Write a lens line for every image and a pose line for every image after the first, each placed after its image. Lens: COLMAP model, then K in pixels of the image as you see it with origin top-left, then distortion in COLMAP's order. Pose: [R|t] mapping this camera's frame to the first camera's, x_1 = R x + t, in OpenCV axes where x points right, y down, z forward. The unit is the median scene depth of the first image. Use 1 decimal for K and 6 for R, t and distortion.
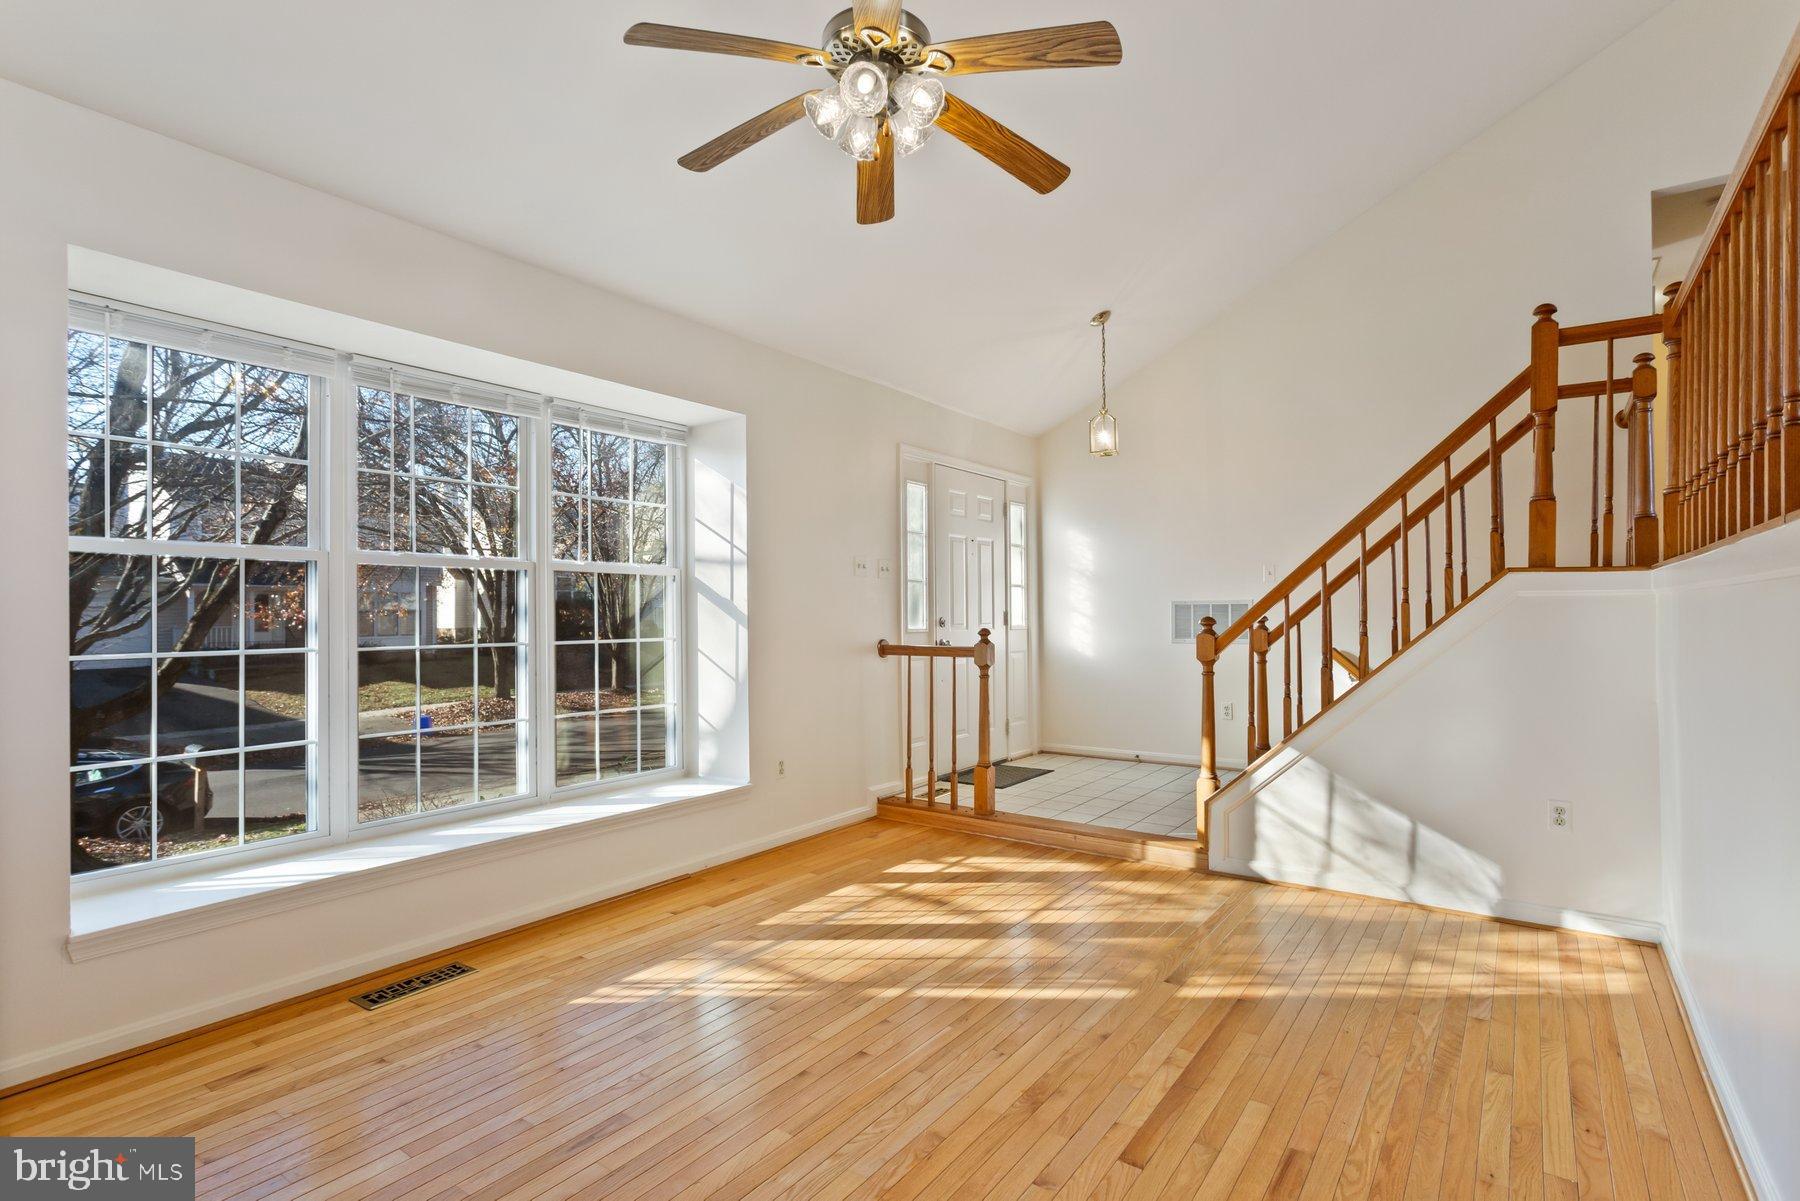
lens RADIAL K [[869.1, 0, 901.5], [0, 869.1, 610.1], [0, 0, 1]] dist [-0.001278, -0.000264]
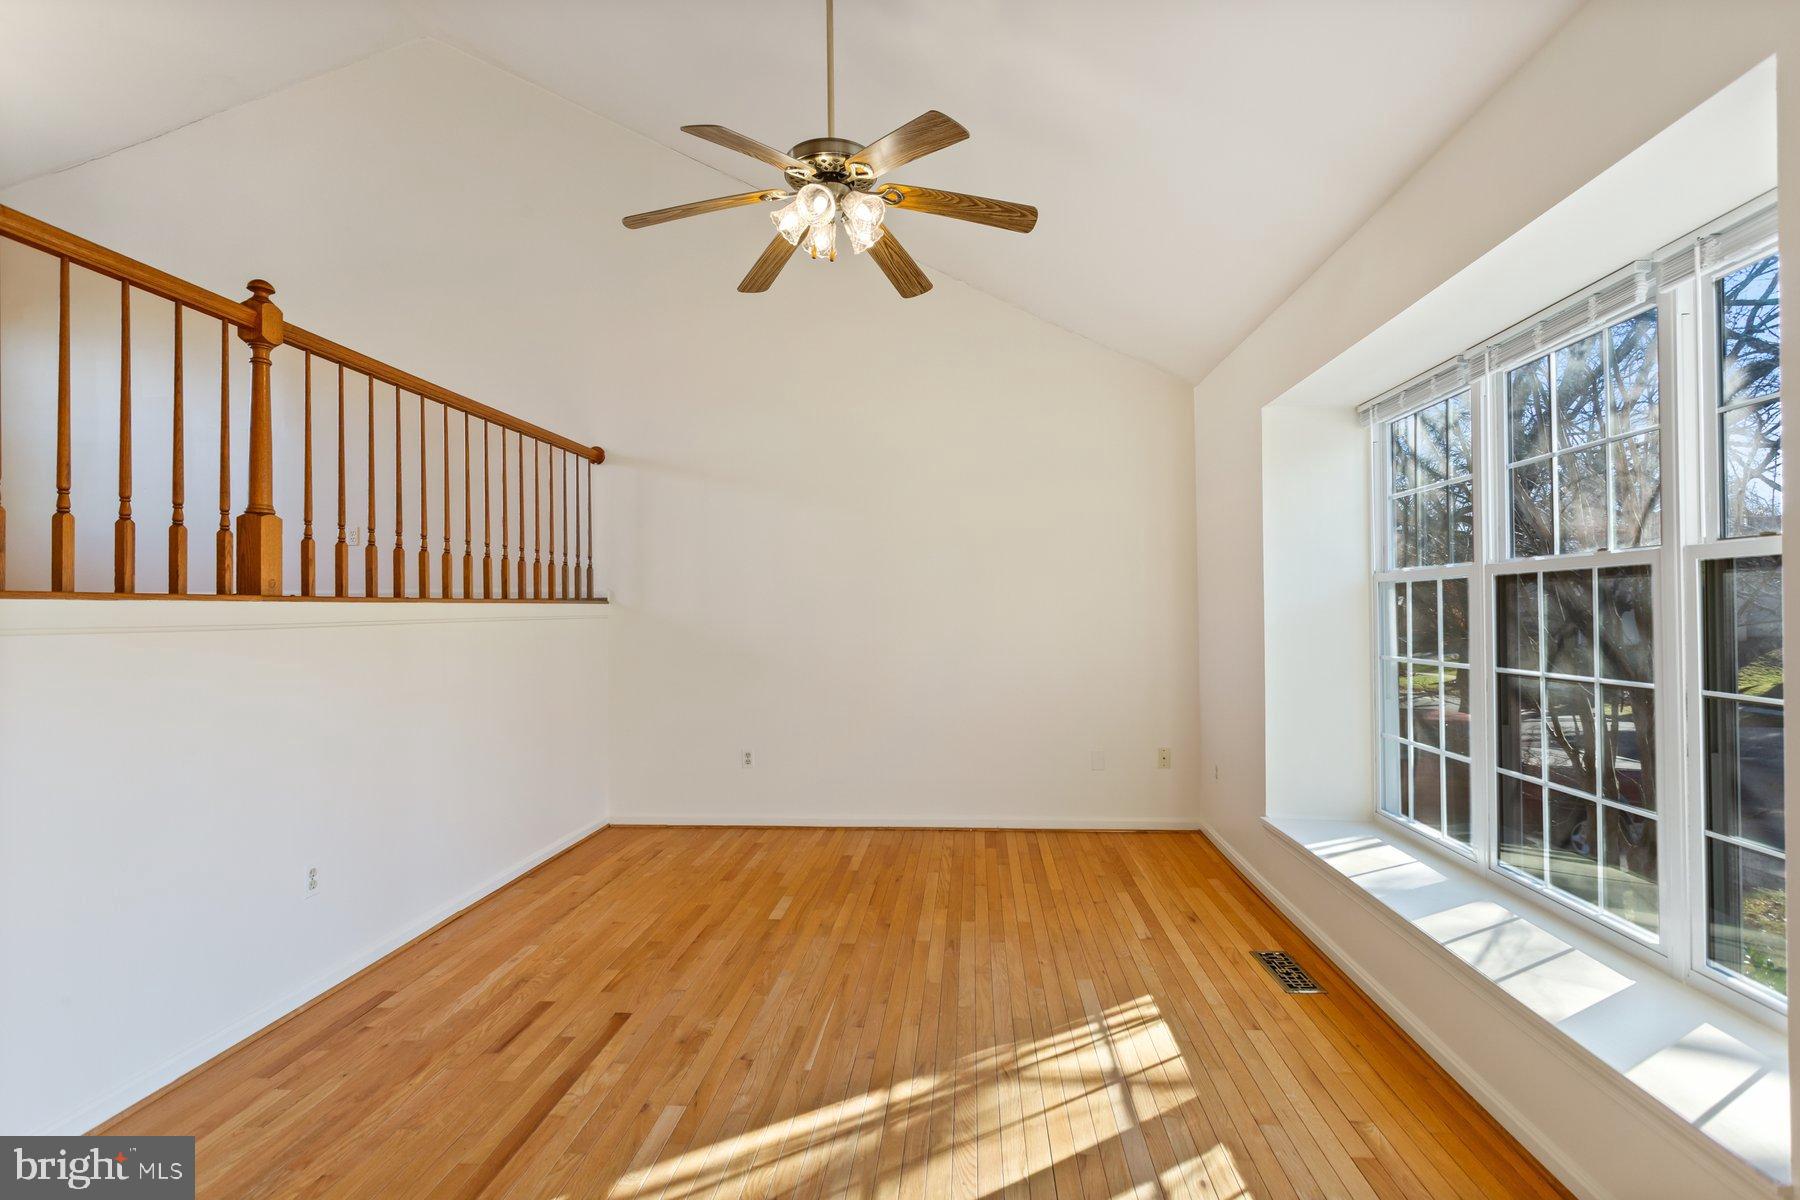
lens RADIAL K [[841.1, 0, 900.2], [0, 841.1, 618.1], [0, 0, 1]] dist [-0.000270, -0.000045]
pose [[-0.855288, 0.014551, -0.517949, 0.318307], [0.016519, 0.999863, 0.000811, -0.016223], [0.517890, -0.007862, -0.855411, 1.328608]]
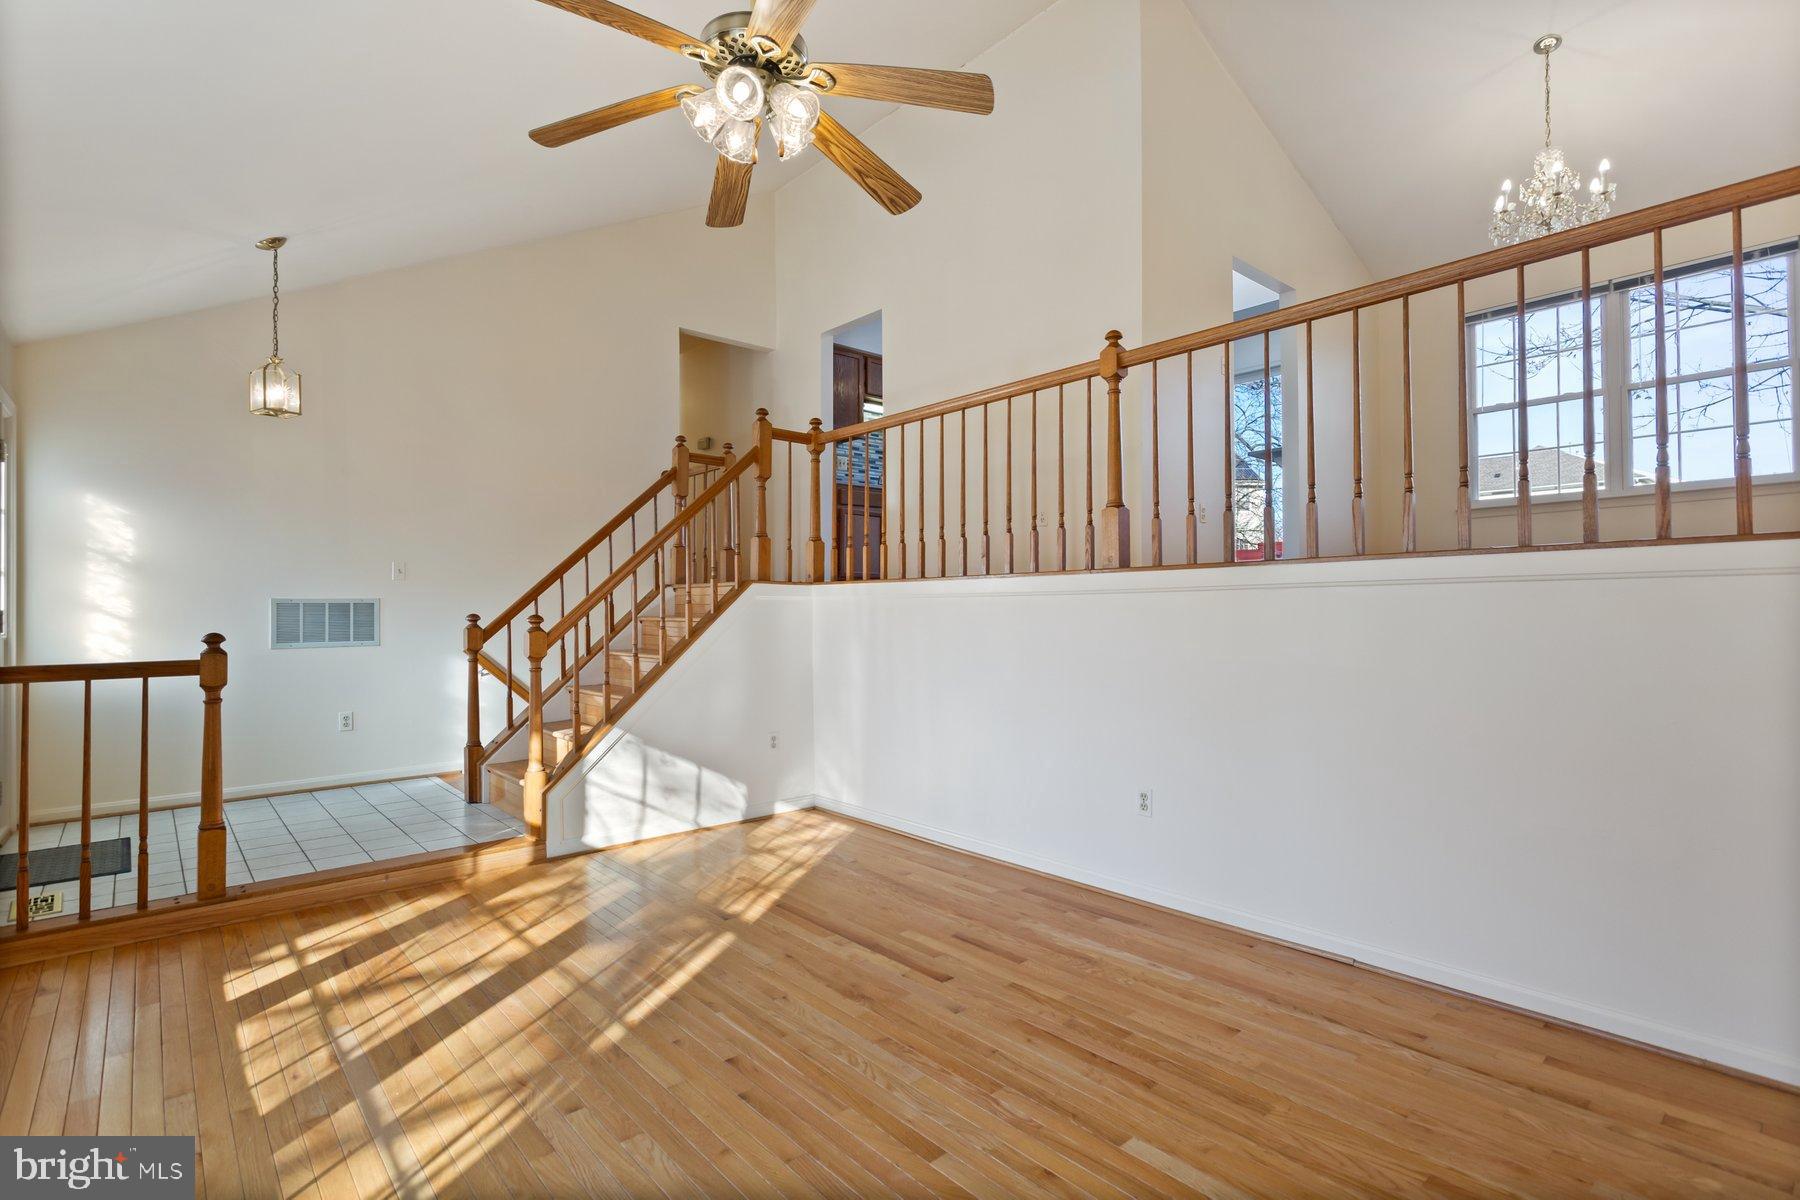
lens RADIAL K [[857.1, 0, 911.5], [0, 857.1, 601.0], [0, 0, 1]] dist [0.002466, 0.000558]
pose [[0.217425, 0.013007, 0.975990, -0.632692], [0.001808, 0.999904, -0.013728, 0.007015], [-0.976075, 0.004749, 0.217380, 0.397066]]
